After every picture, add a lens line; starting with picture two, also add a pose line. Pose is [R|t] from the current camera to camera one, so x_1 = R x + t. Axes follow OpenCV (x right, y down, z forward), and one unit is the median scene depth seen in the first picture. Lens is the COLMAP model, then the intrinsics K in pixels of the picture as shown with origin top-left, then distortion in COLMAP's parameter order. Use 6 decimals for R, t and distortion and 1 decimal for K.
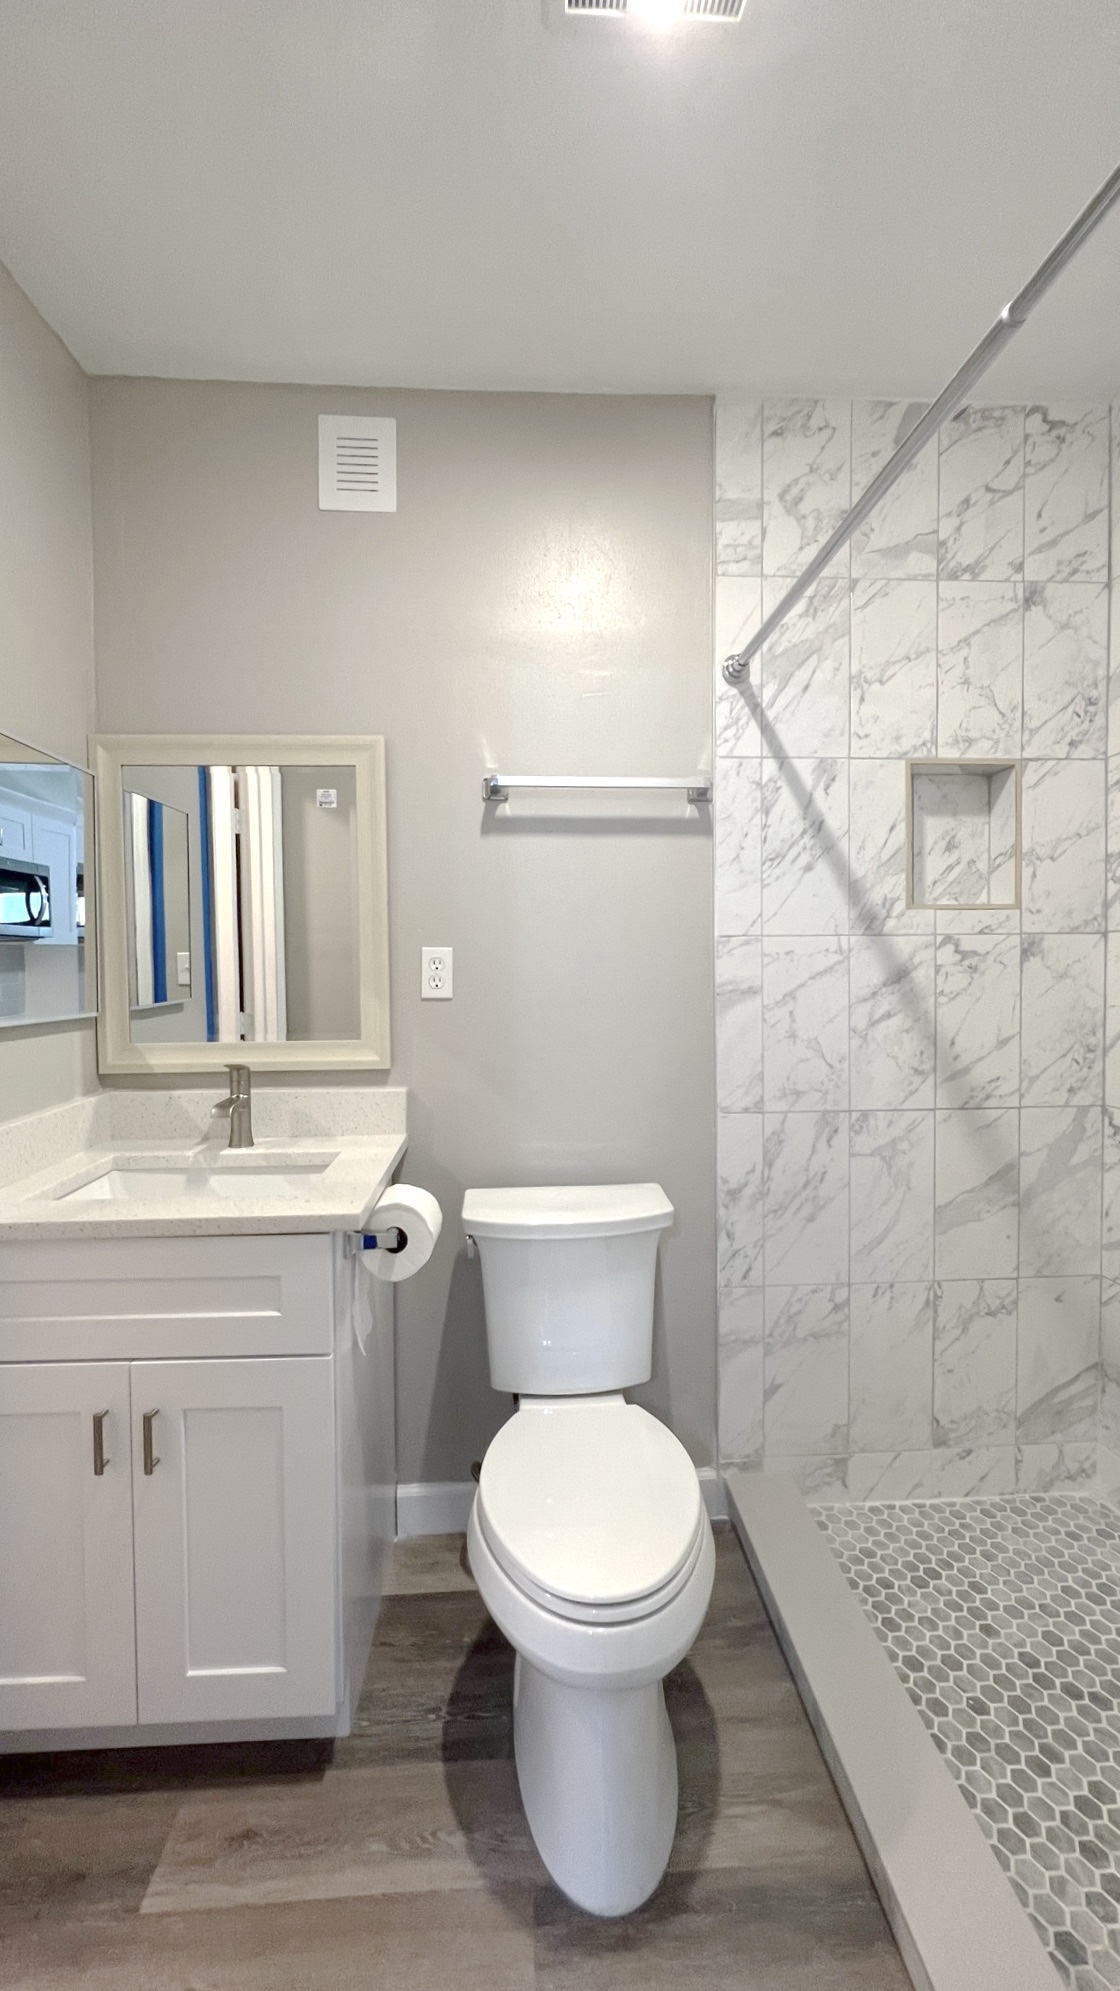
lens RADIAL K [[806.4, 0, 560.0], [0, 806.4, 995.5], [0, 0, 1]] dist [0.000875, 0.000010]
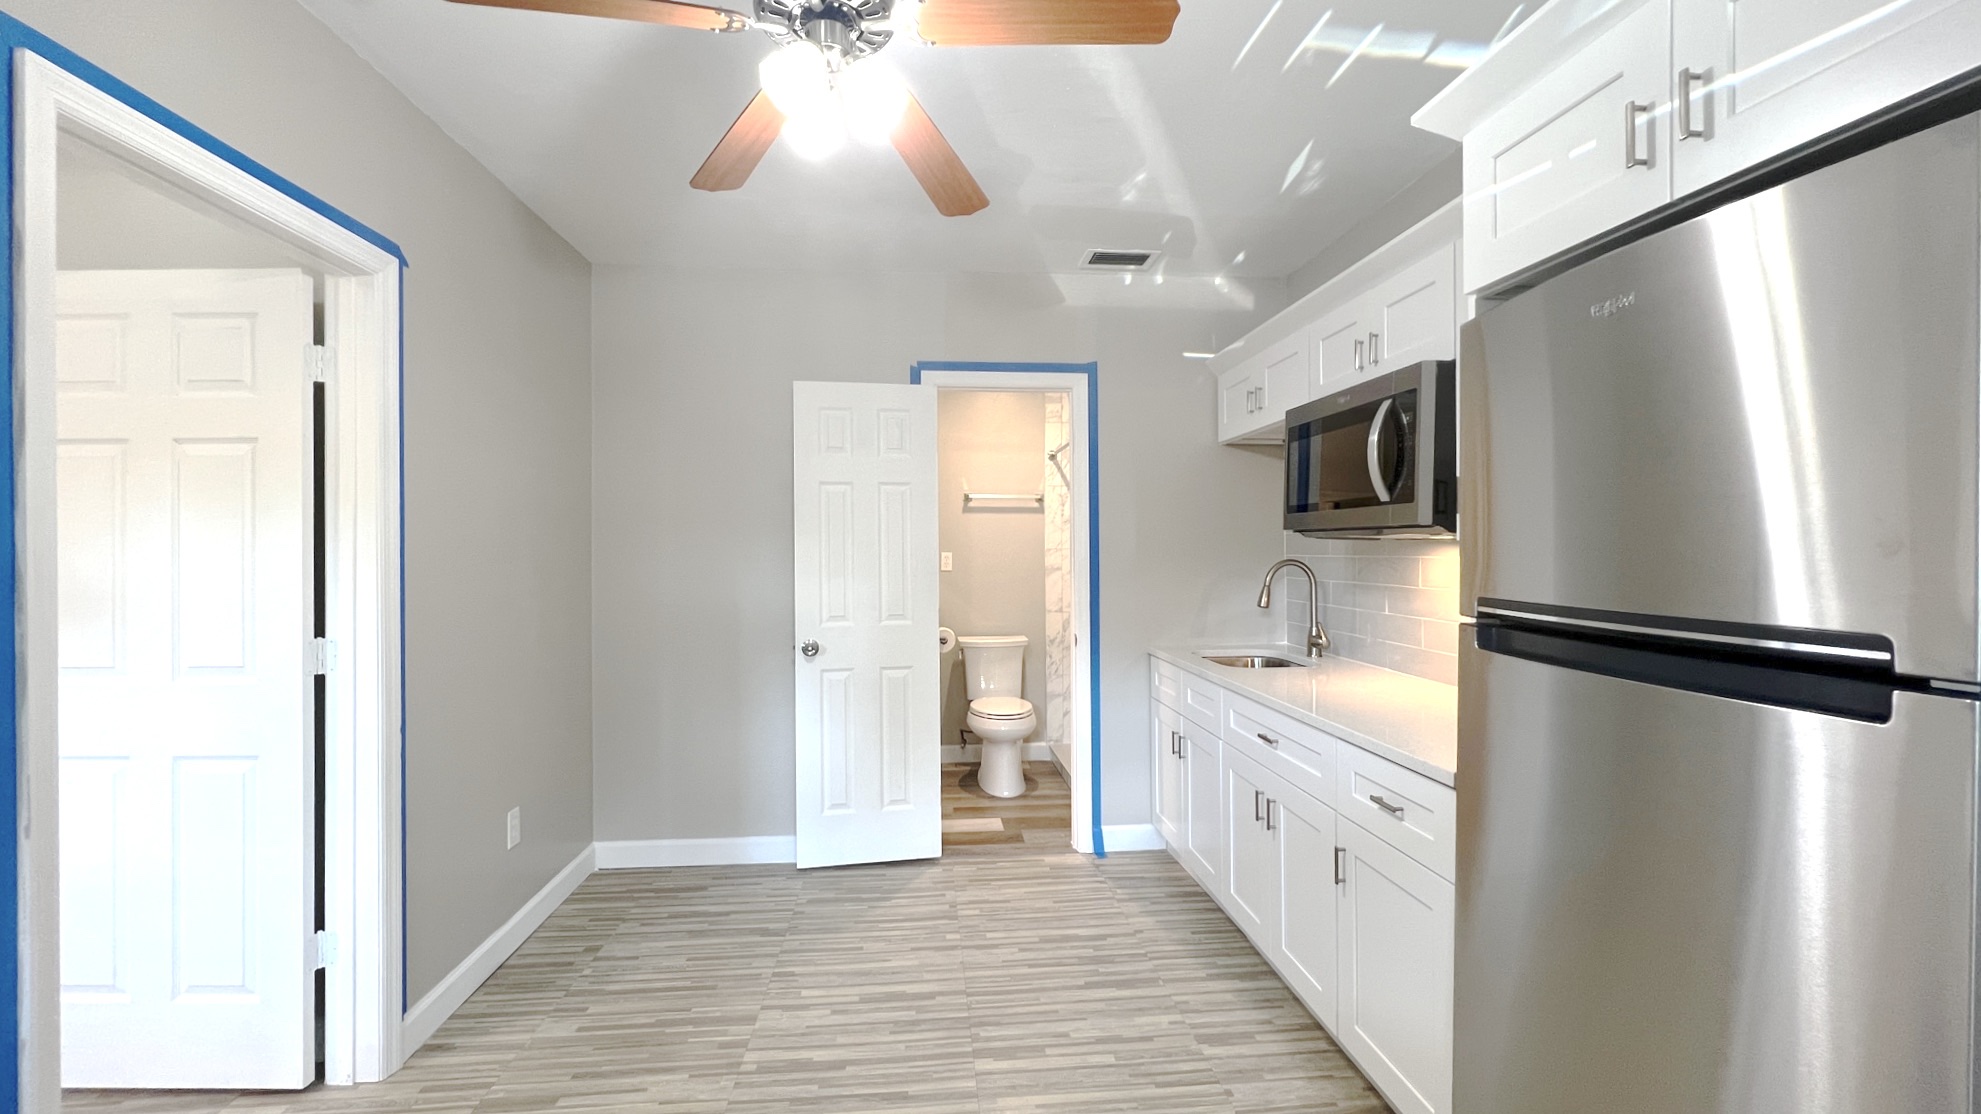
lens RADIAL K [[802.4, 0, 990.5], [0, 802.4, 557.0], [0, 0, 1]] dist [0.000875, 0.000010]
pose [[0.999202, 0.005227, 0.039595, -0.110129], [-0.003645, 0.999196, -0.039929, 0.066791], [-0.039772, 0.039753, 0.998418, -1.802934]]
